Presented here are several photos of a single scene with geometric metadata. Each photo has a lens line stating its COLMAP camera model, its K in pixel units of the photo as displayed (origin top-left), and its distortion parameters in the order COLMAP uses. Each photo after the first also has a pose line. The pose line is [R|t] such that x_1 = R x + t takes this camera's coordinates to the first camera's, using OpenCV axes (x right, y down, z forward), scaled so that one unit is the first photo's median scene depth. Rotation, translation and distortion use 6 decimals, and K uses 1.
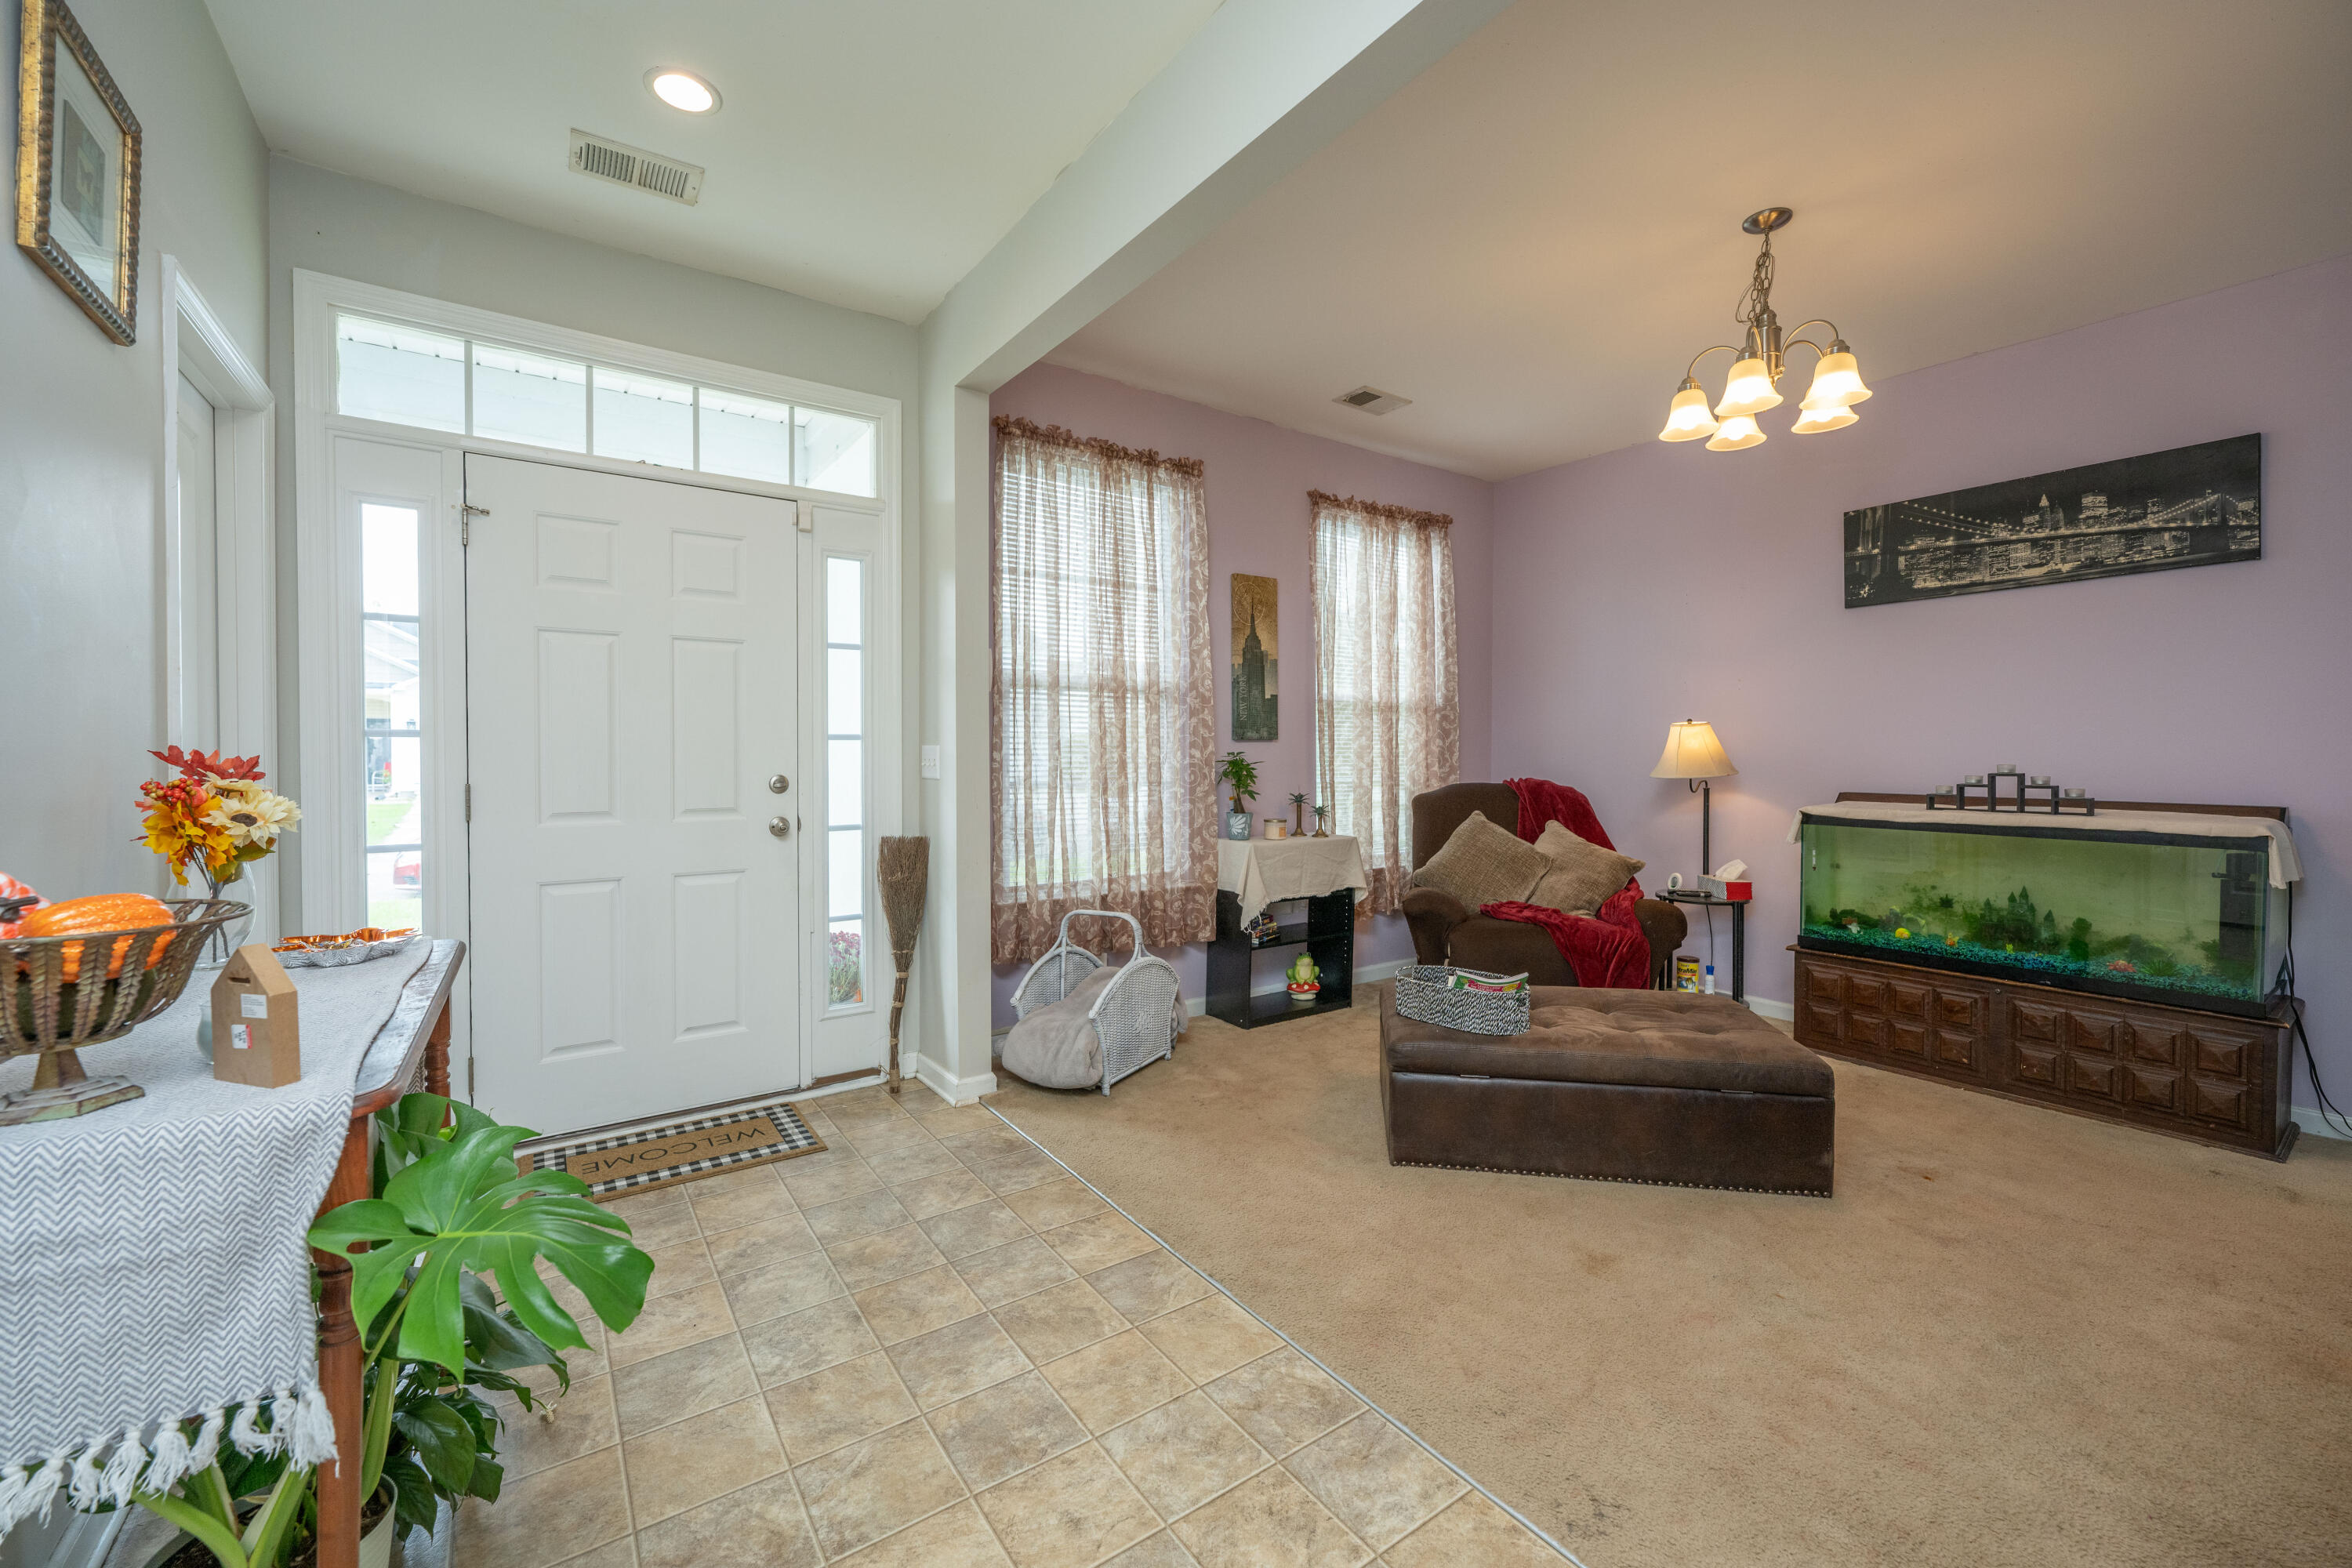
lens RADIAL K [[957.3, 0, 1166.4], [0, 957.3, 758.6], [0, 0, 1]] dist [0.000812, 0.000544]
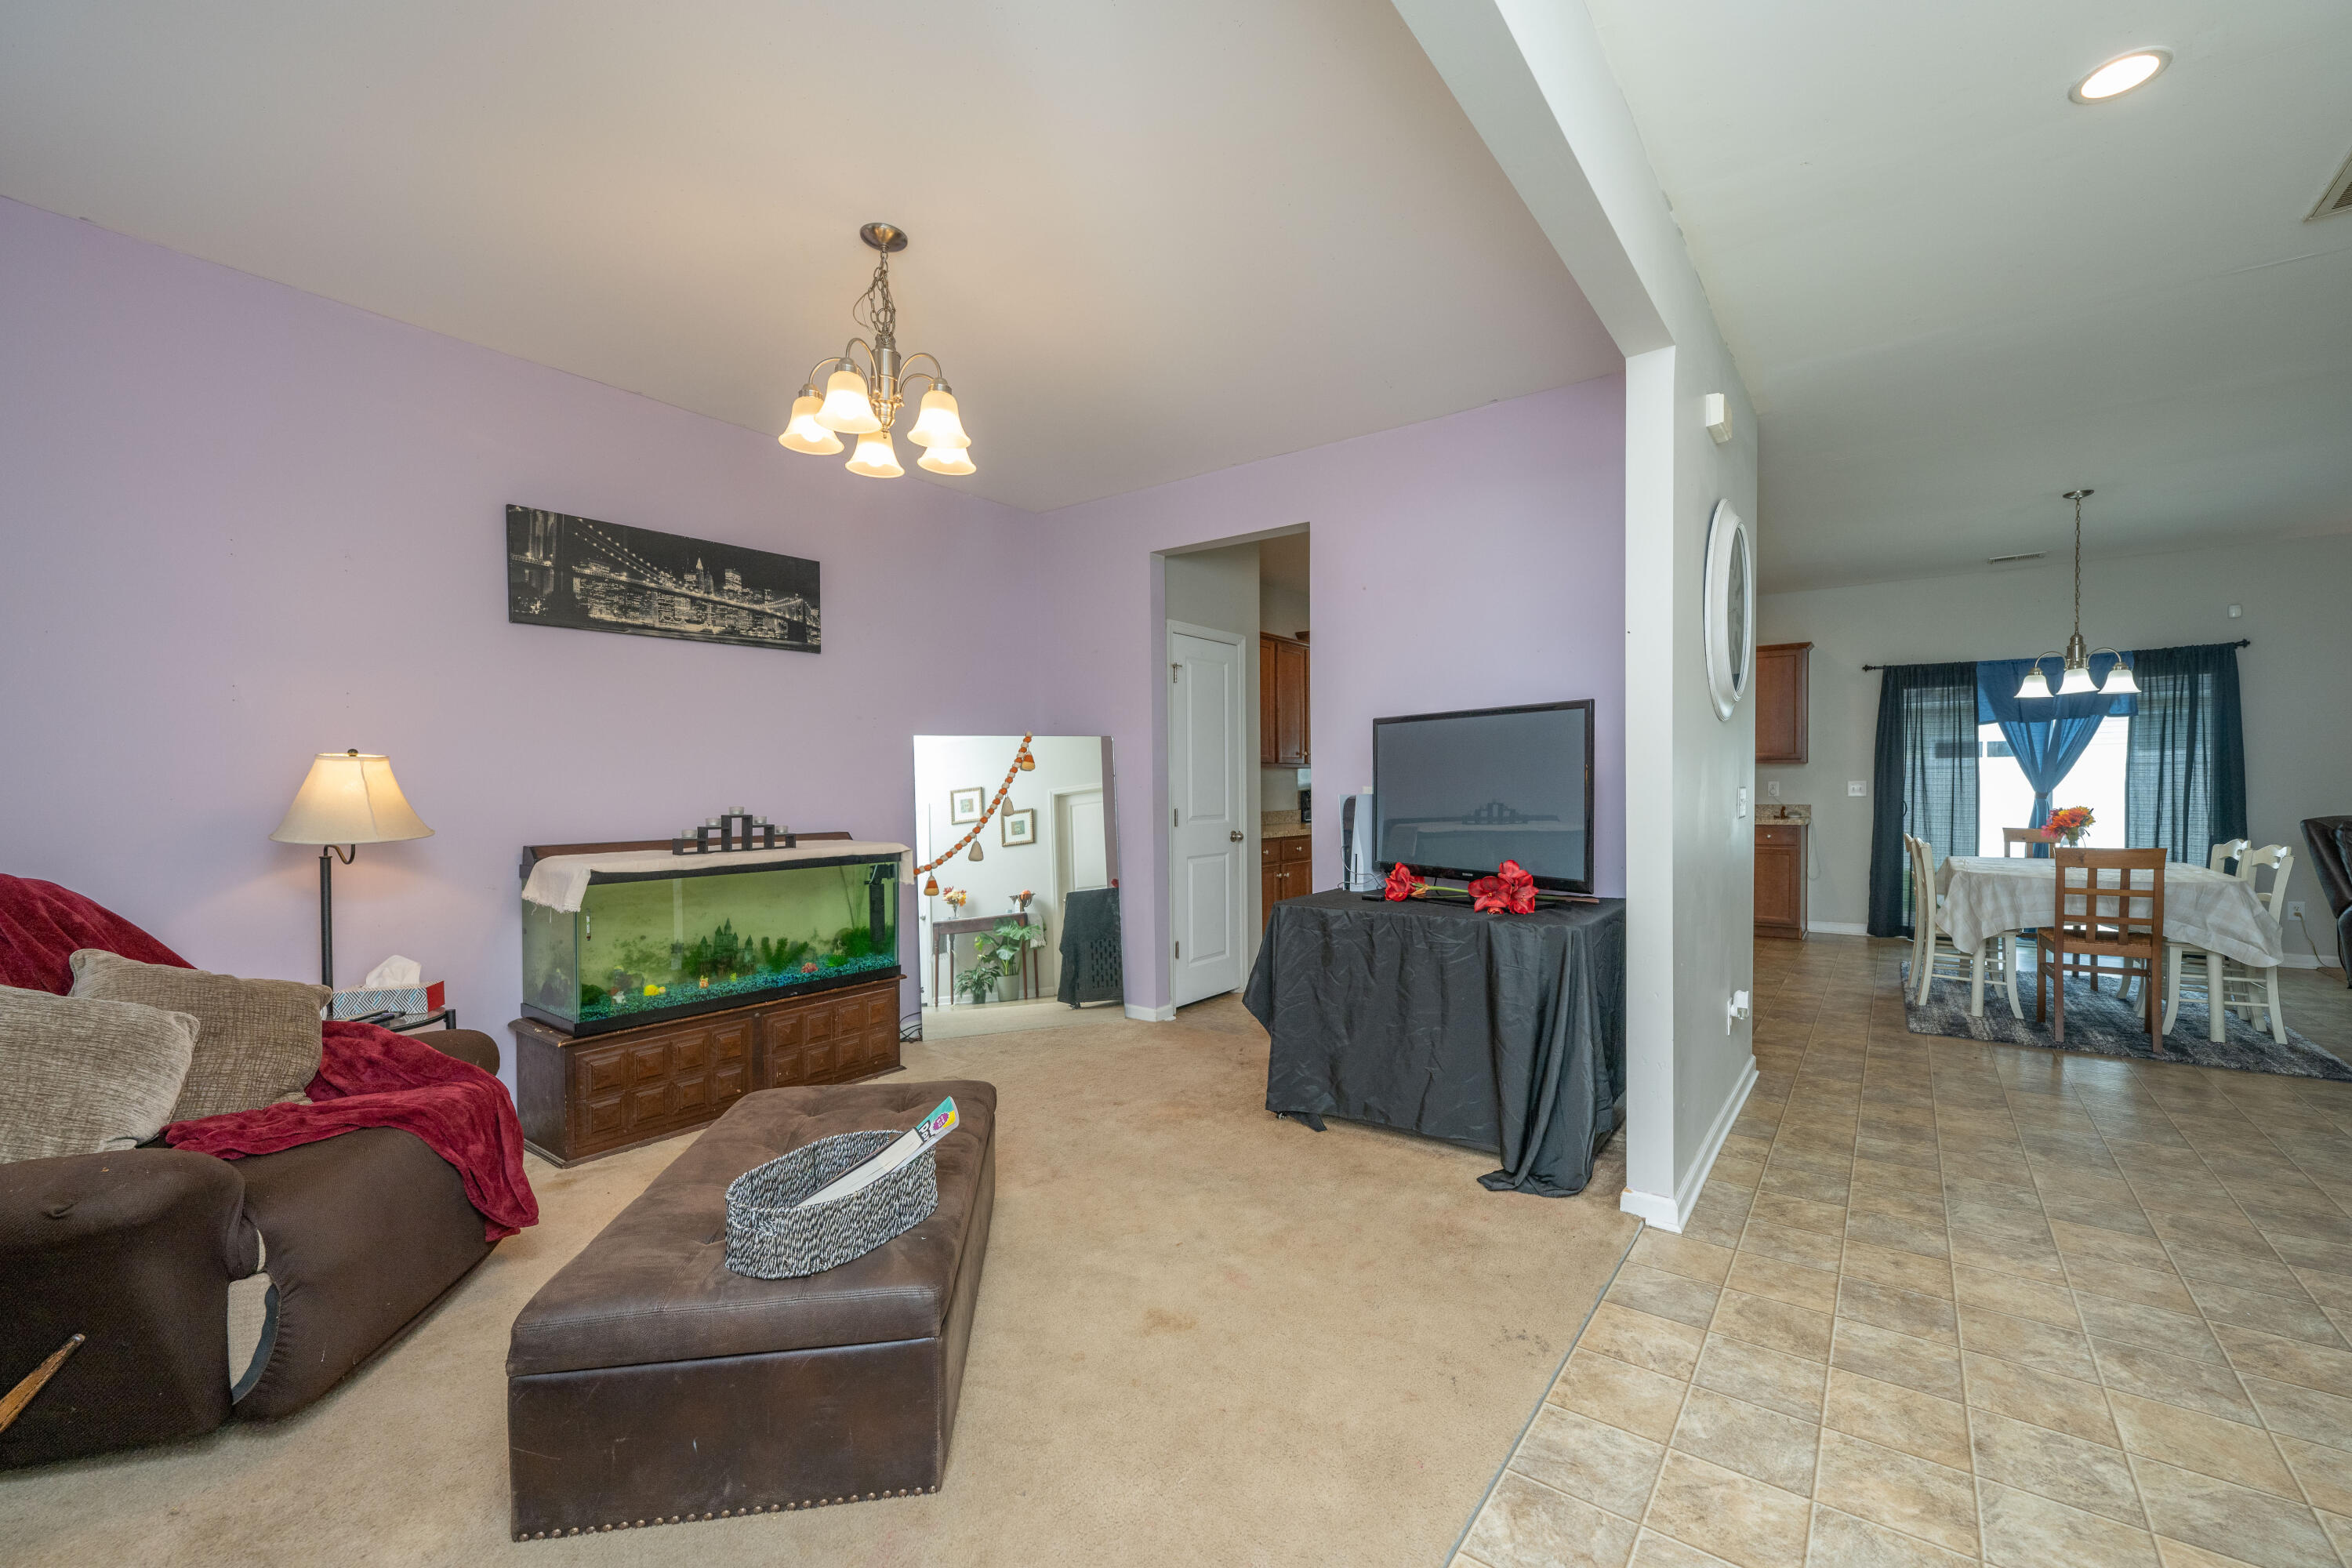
lens RADIAL K [[957.3, 0, 1217.9], [0, 957.3, 795.9], [0, 0, 1]] dist [0.000812, 0.000544]
pose [[-0.342931, -0.008696, 0.939320, -0.318956], [0.013118, 0.999815, 0.014045, -0.013984], [-0.939269, 0.017138, -0.342754, 0.851068]]
